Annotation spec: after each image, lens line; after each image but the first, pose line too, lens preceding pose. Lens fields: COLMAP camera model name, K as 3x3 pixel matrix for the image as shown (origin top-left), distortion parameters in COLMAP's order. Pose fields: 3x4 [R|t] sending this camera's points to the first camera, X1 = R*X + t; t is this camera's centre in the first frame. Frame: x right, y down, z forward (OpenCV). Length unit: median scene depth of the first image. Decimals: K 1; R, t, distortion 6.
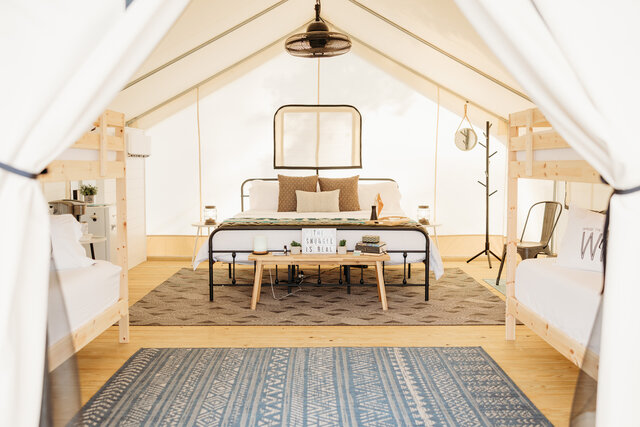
lens RADIAL K [[578.0, 0, 320.0], [0, 578.0, 213.5], [0, 0, 1]] dist [0.005289, 0.001900]
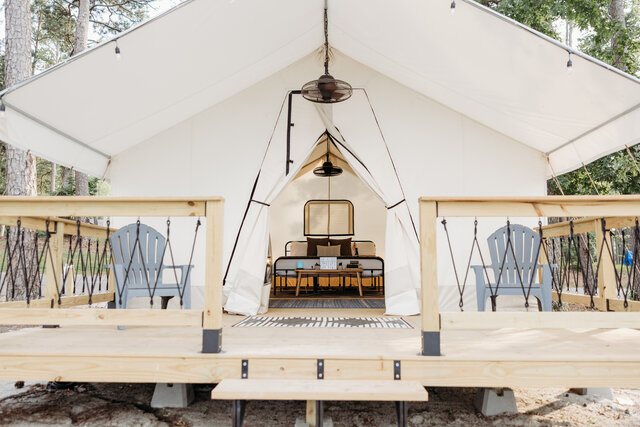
lens RADIAL K [[520.6, 0, 320.0], [0, 520.6, 213.5], [0, 0, 1]] dist [0.006137, 0.001118]
pose [[0.999650, -0.006123, -0.025749, 0.014667], [0.001505, 0.984443, -0.175697, 0.187196], [0.026424, 0.175596, 0.984108, -0.795307]]
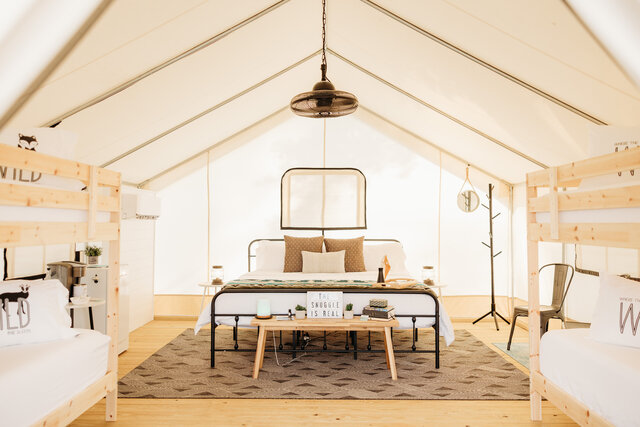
lens RADIAL K [[520.6, 0, 320.0], [0, 520.6, 213.5], [0, 0, 1]] dist [0.006137, 0.001118]
pose [[0.999945, 0.001601, -0.010344, -0.000775], [-0.002683, 0.994421, -0.105453, -0.011769], [0.010117, 0.105475, 0.994370, 0.113642]]
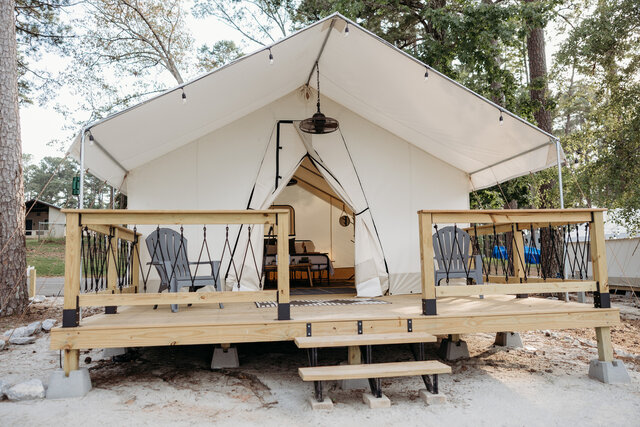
lens RADIAL K [[485.2, 0, 320.0], [0, 485.2, 213.5], [0, 0, 1]] dist [0.002634, 0.000513]
pose [[0.986777, -0.007831, 0.161896, -0.167538], [0.036528, 0.983881, -0.175051, 0.206338], [-0.157916, 0.178650, 0.971157, -0.966509]]
